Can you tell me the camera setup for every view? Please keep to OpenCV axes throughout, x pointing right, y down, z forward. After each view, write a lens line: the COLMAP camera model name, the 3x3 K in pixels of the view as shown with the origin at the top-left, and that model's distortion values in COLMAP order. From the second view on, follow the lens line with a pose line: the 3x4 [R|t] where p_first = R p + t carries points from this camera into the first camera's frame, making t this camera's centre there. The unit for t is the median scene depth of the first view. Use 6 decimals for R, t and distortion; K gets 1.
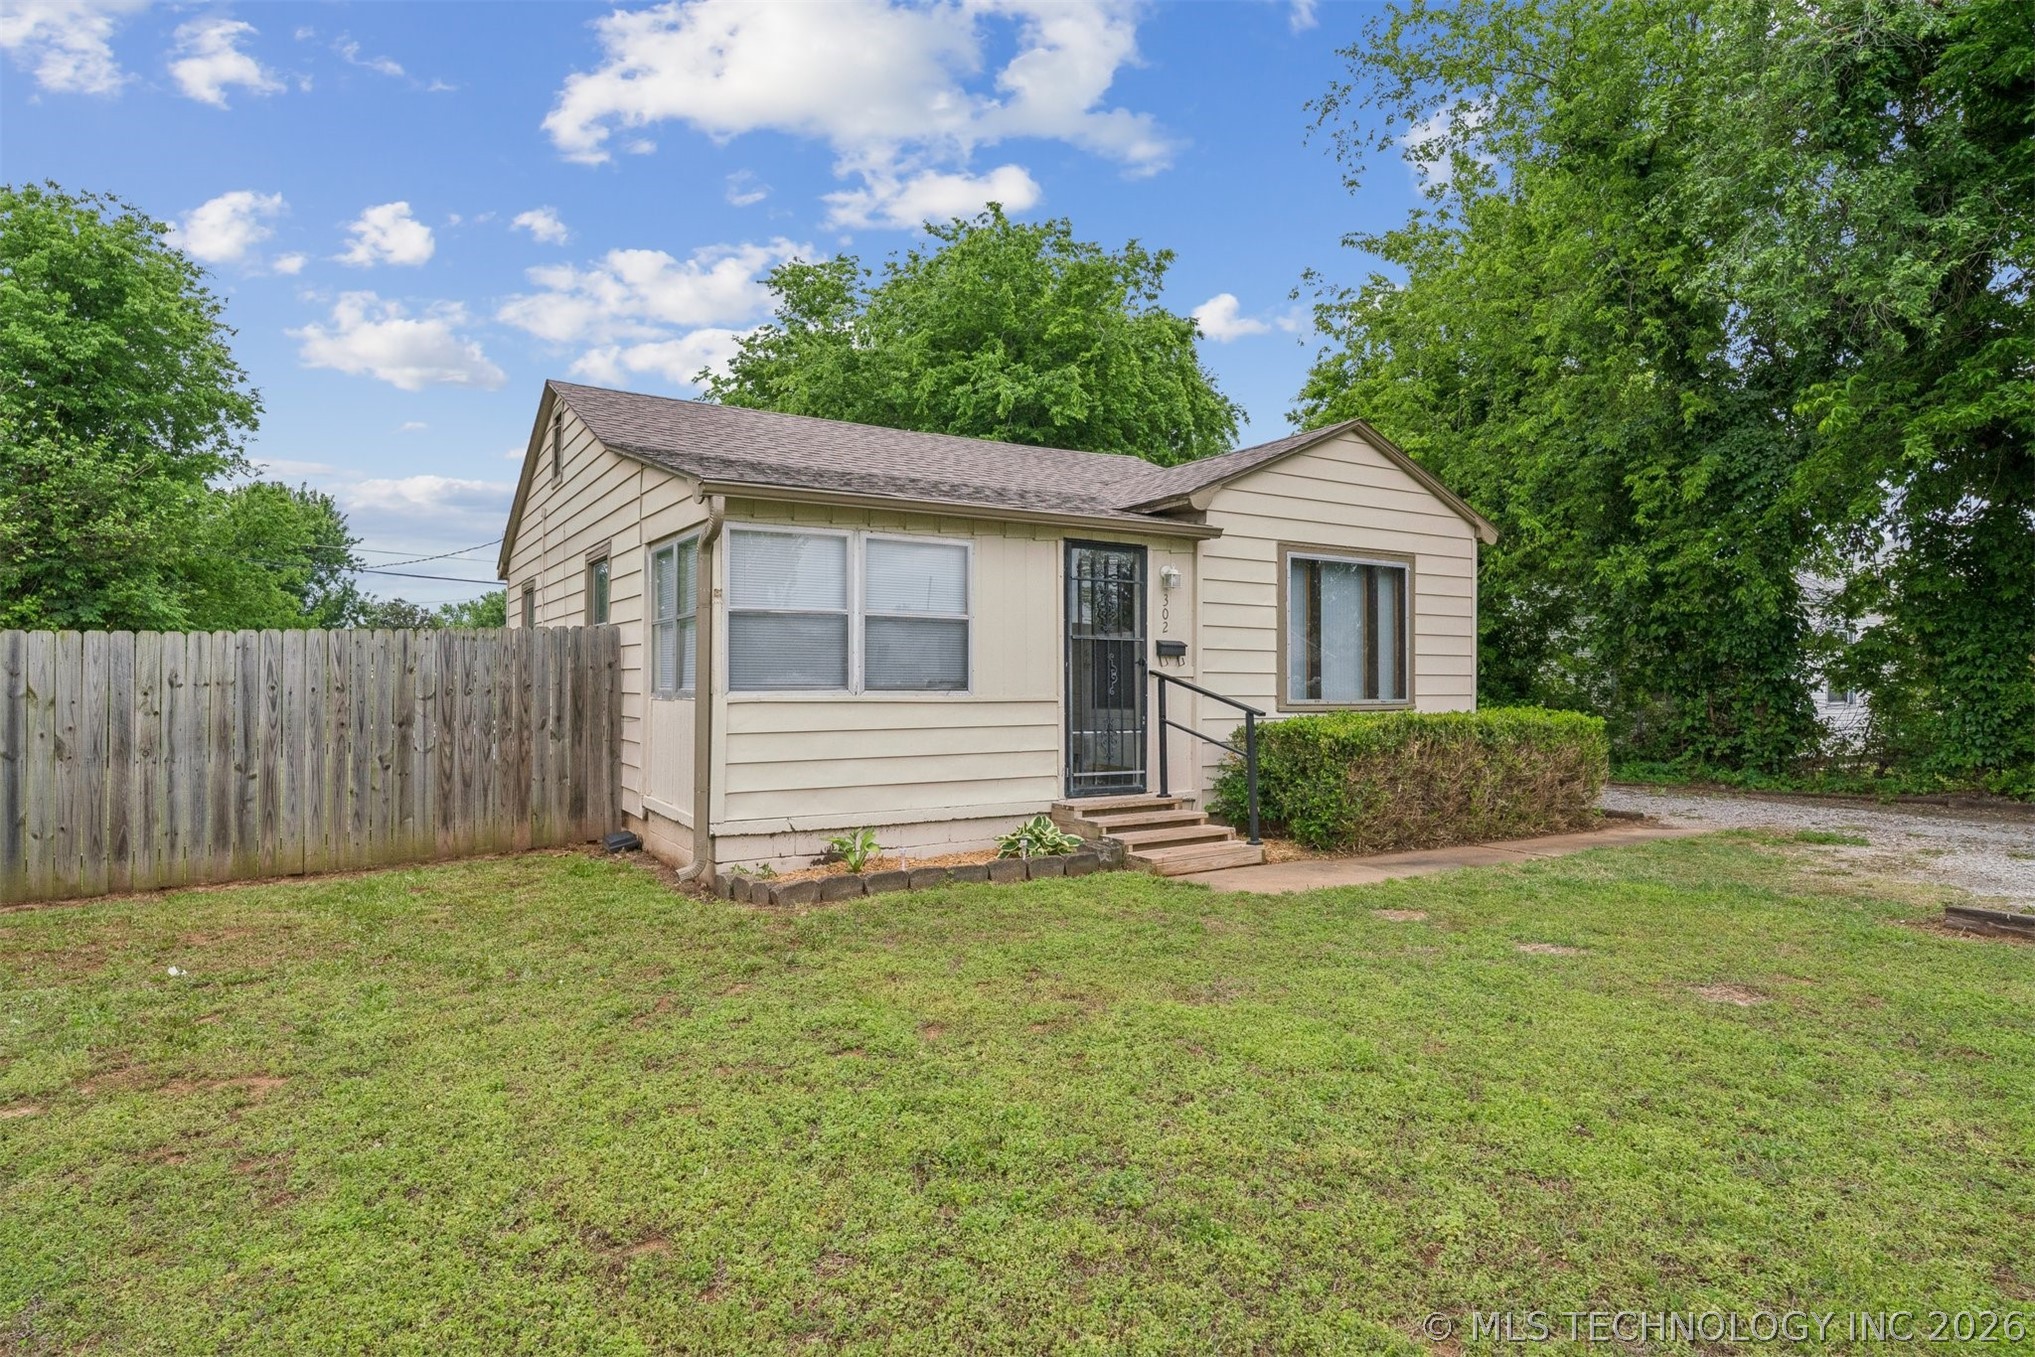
lens RADIAL K [[1102.0, 0, 992.7], [0, 1102.0, 675.4], [0, 0, 1]] dist [-0.001212, -0.002230]
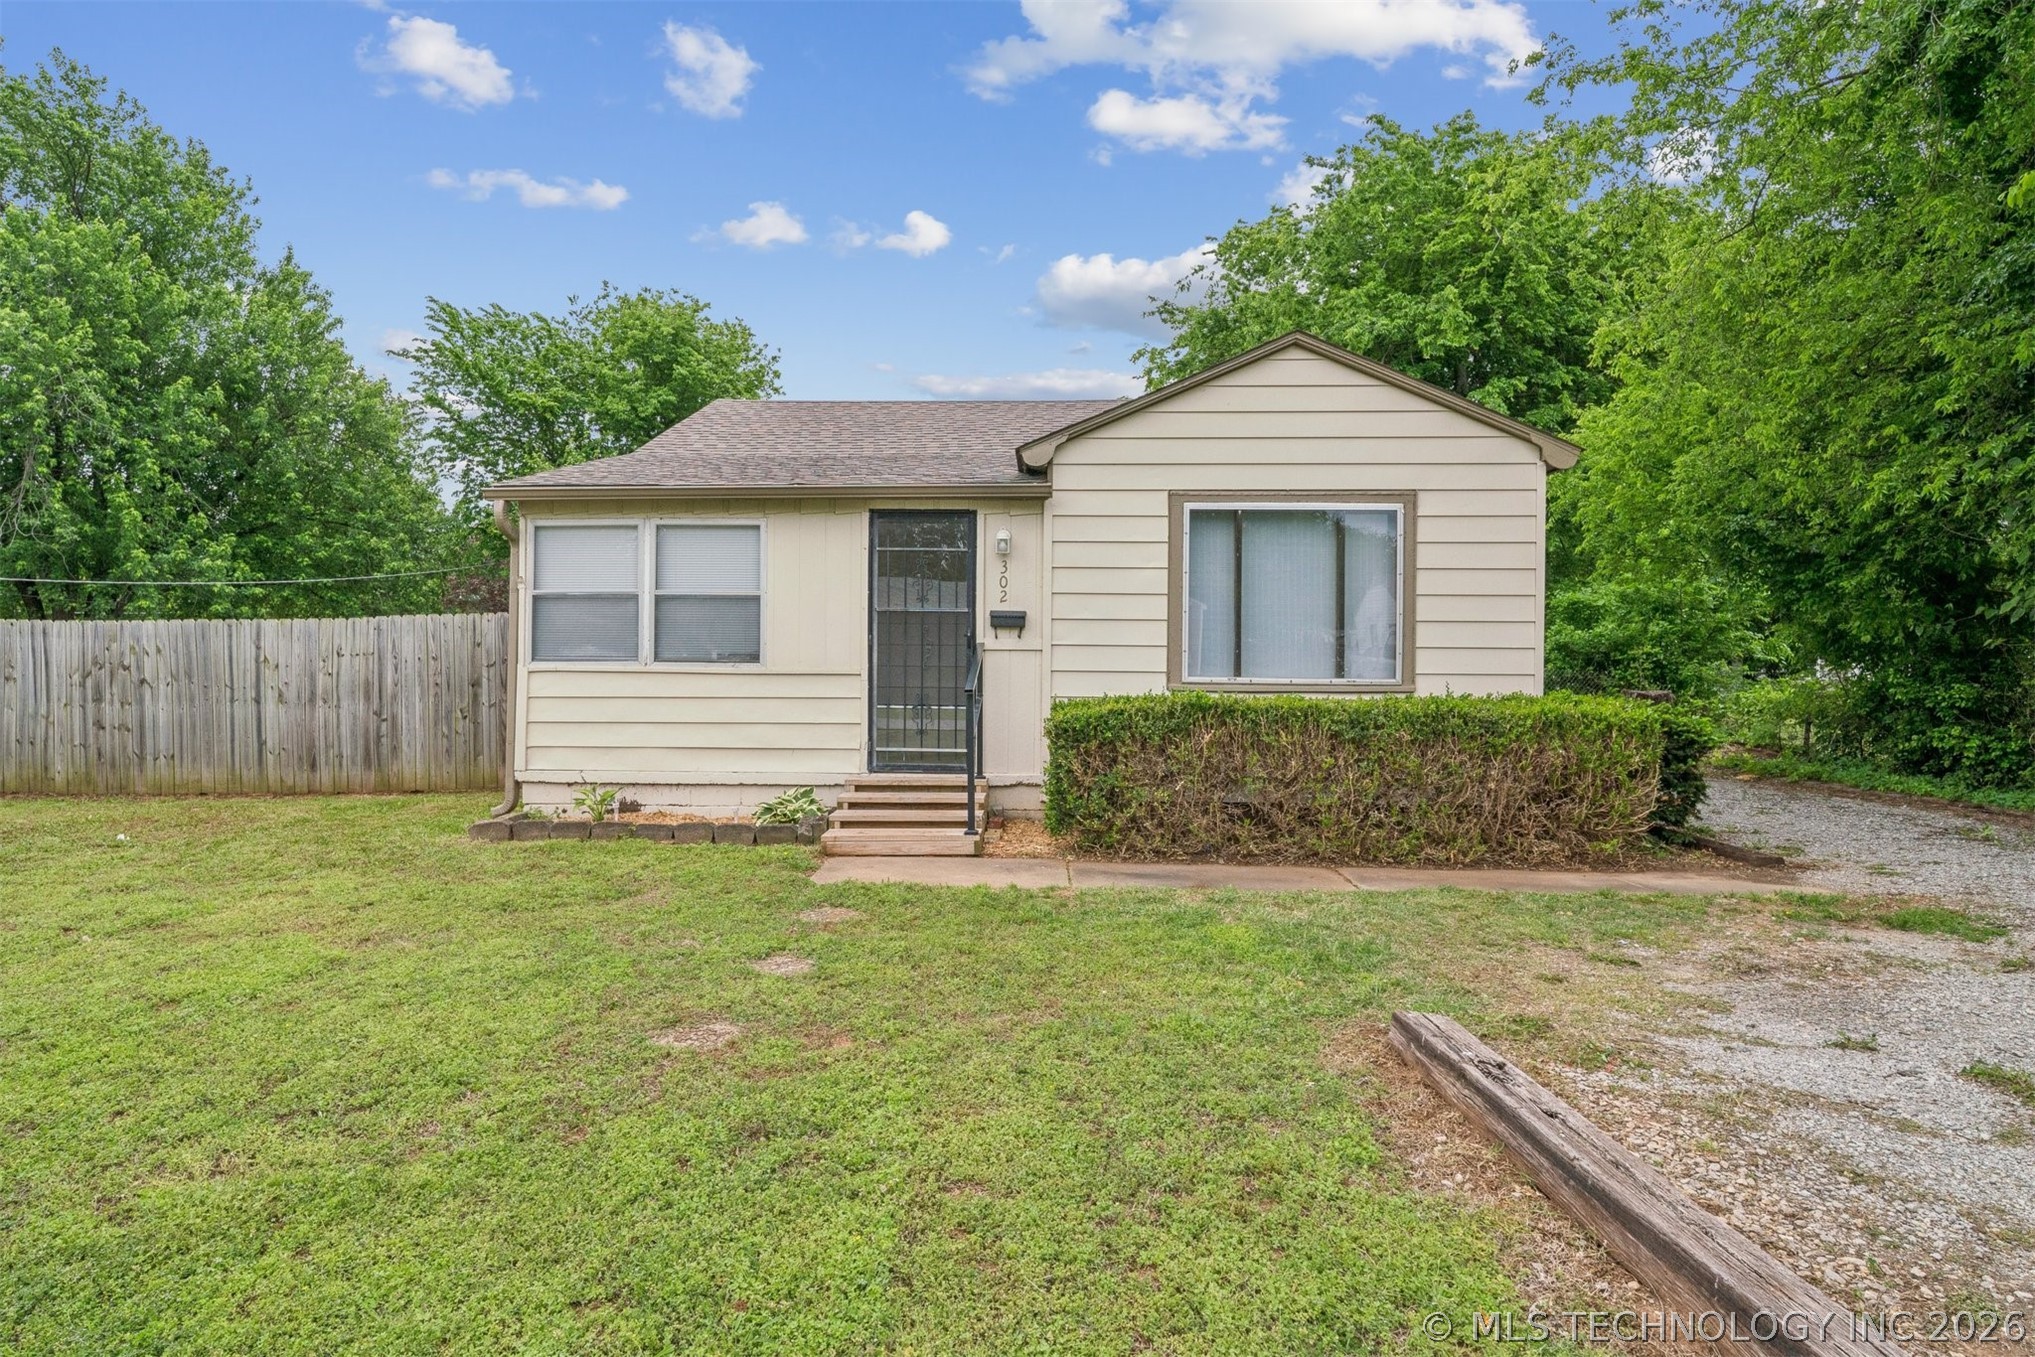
lens RADIAL K [[1102.0, 0, 992.7], [0, 1102.0, 675.4], [0, 0, 1]] dist [-0.001212, -0.002230]
pose [[0.831830, 0.013696, -0.554861, 0.671569], [0.000399, 0.999681, 0.025273, -0.000779], [0.555030, -0.021244, 0.831559, 0.224192]]
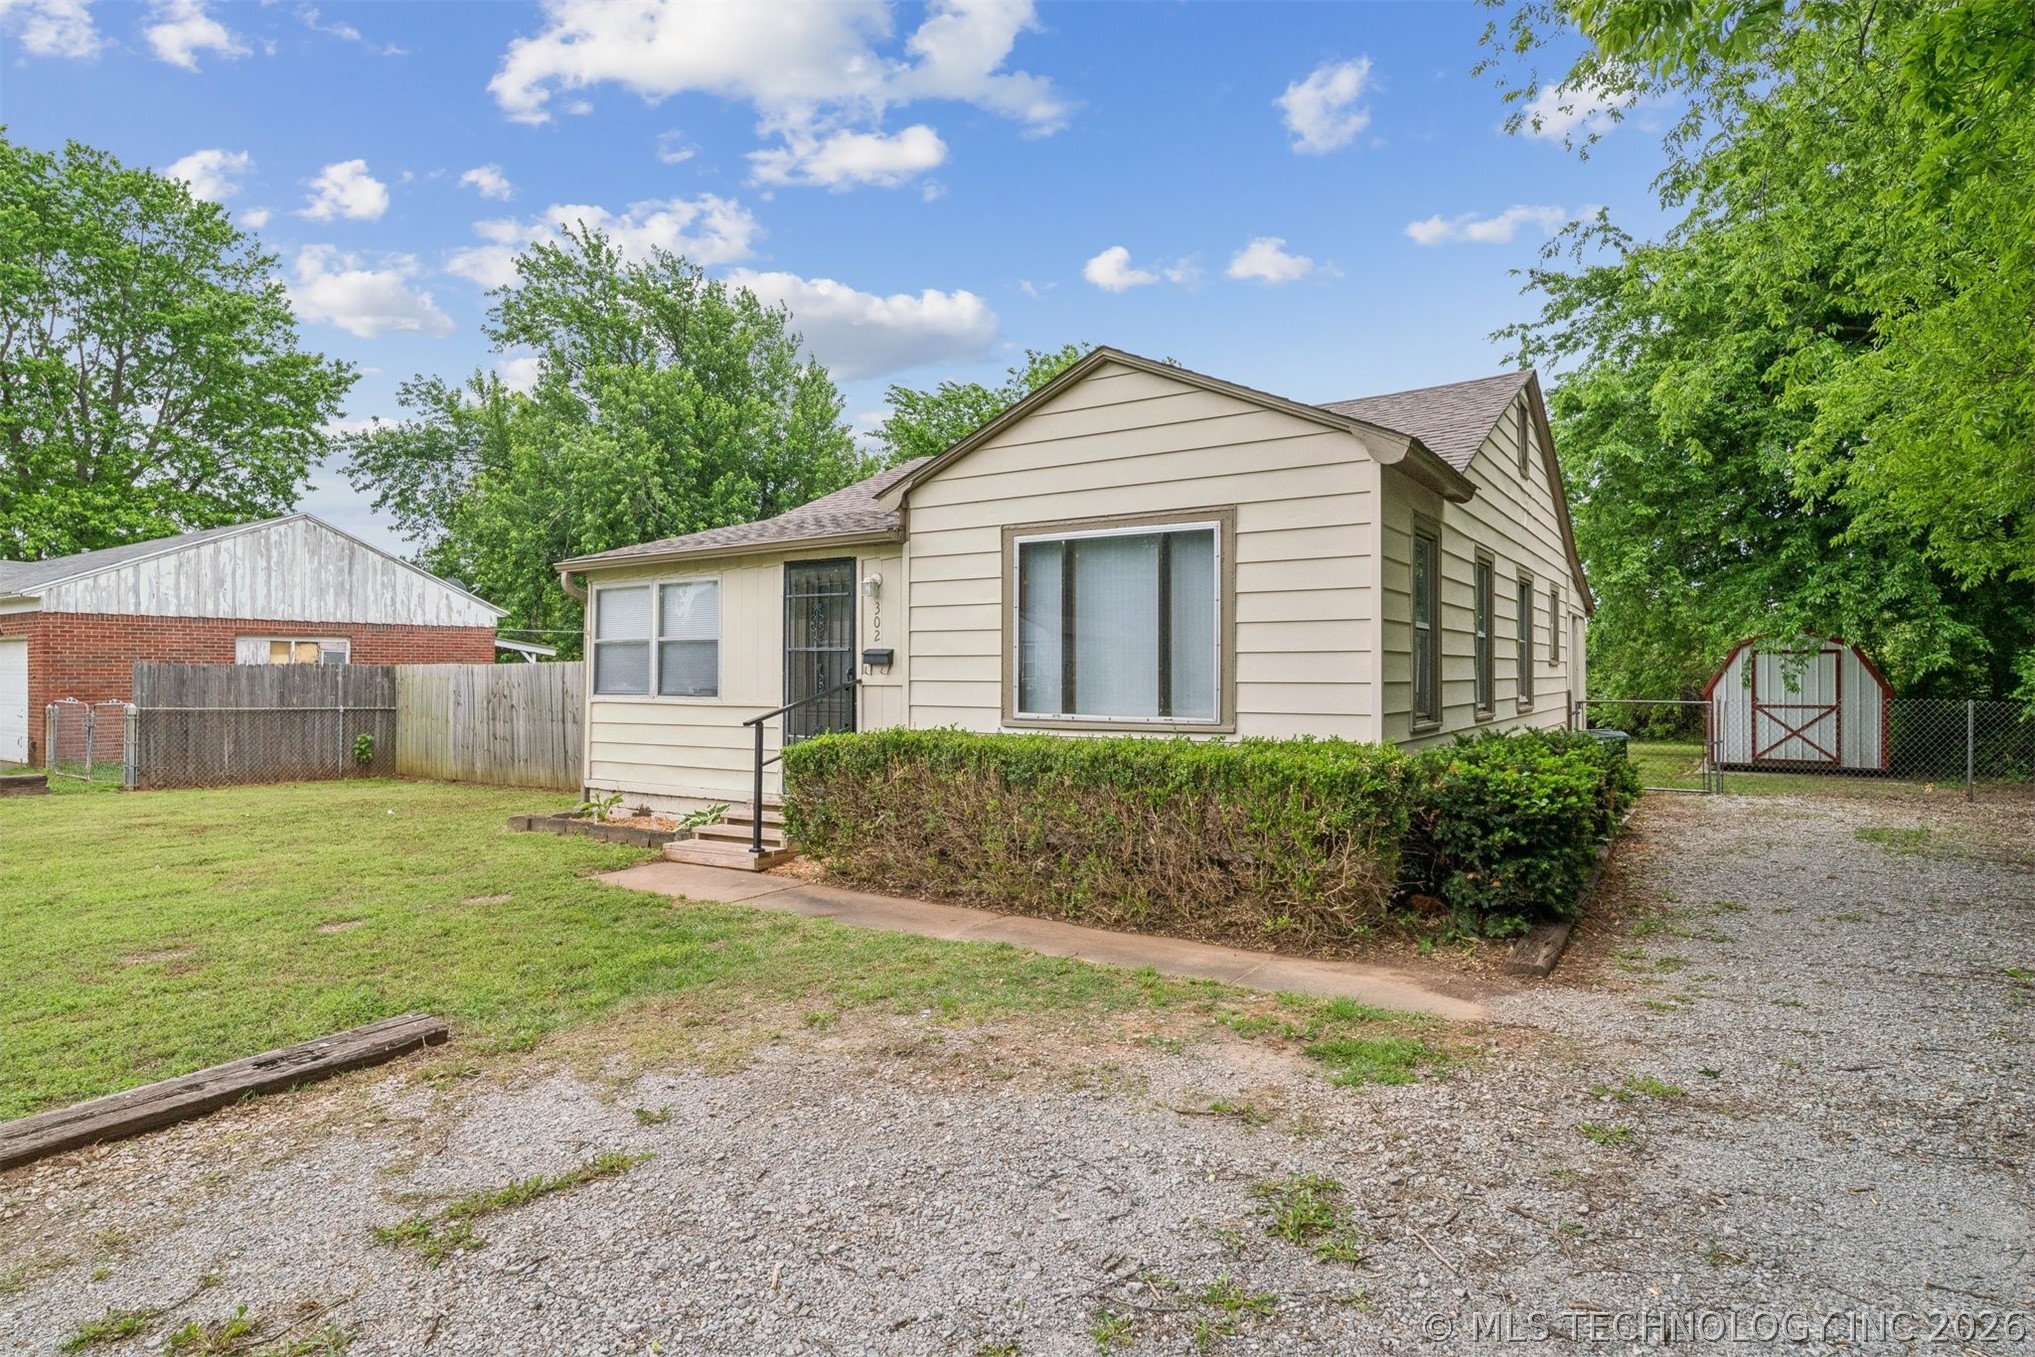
lens RADIAL K [[1102.0, 0, 992.7], [0, 1102.0, 675.4], [0, 0, 1]] dist [-0.001212, -0.002230]
pose [[0.421513, -0.002882, -0.906818, 1.111893], [0.006719, 0.999977, -0.000054, -0.007149], [0.906798, -0.006070, 0.421523, 0.682647]]
